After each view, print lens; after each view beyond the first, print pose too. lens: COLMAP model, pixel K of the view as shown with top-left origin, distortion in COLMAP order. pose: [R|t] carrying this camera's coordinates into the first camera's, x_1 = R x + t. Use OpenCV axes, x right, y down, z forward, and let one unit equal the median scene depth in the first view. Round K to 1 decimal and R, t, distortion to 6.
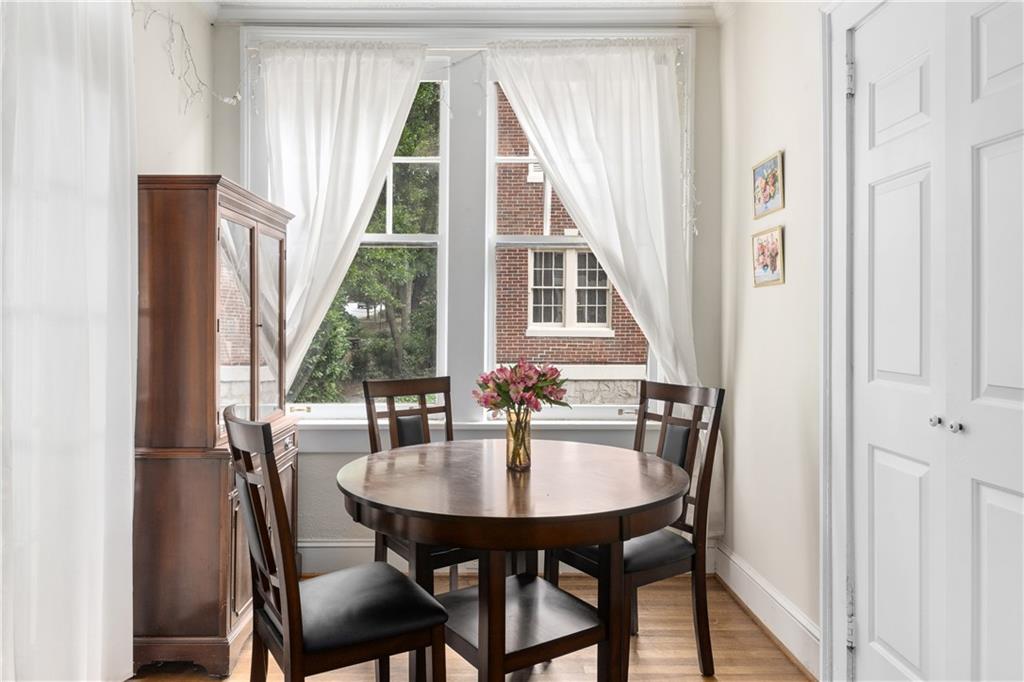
lens RADIAL K [[690.4, 0, 510.5], [0, 690.4, 331.9], [0, 0, 1]] dist [0.012413, 0.002230]
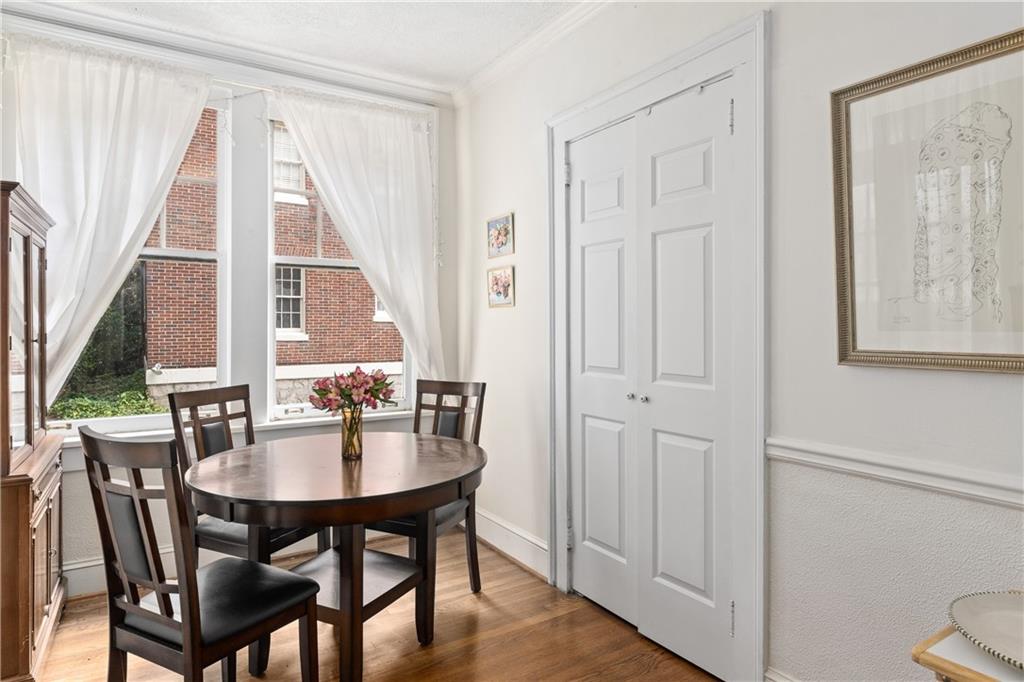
lens RADIAL K [[617.3, 0, 487.8], [0, 617.3, 331.4], [0, 0, 1]] dist [0.016678, -0.008845]
pose [[0.848210, -0.007554, 0.529606, -0.288019], [0.005988, 0.999971, 0.004672, -0.021867], [-0.529626, -0.000792, 0.848231, -0.041473]]
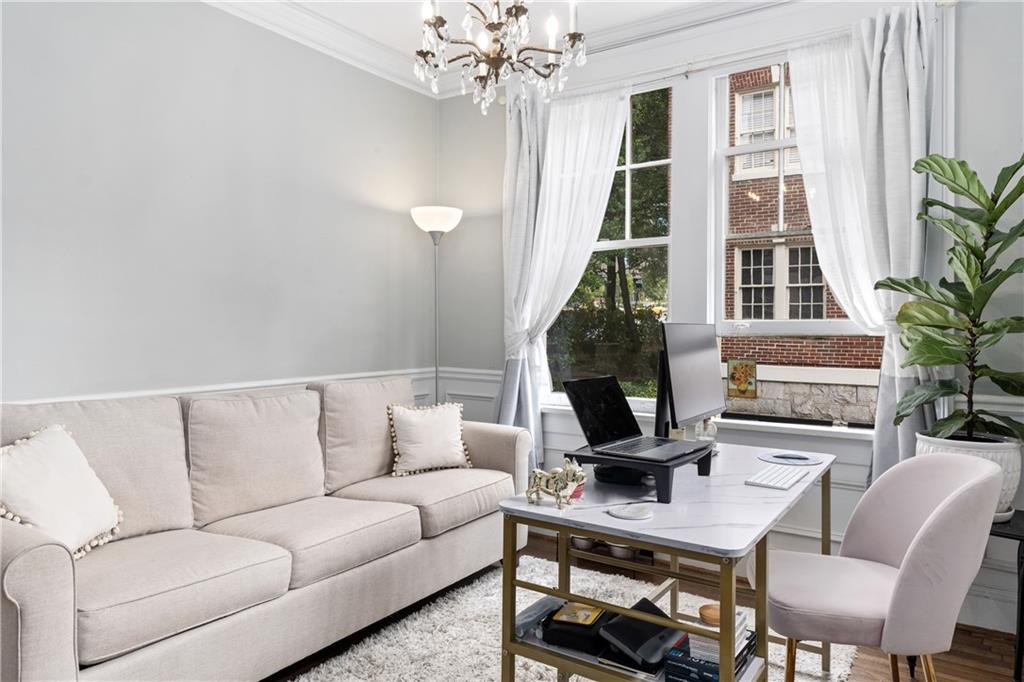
lens RADIAL K [[690.4, 0, 512.8], [0, 690.4, 333.8], [0, 0, 1]] dist [0.012413, 0.002230]
pose [[0.835016, 0.012973, -0.550073, 0.643998], [-0.010404, 0.999916, 0.007789, -0.000833], [0.550127, -0.000780, 0.835080, -0.015587]]
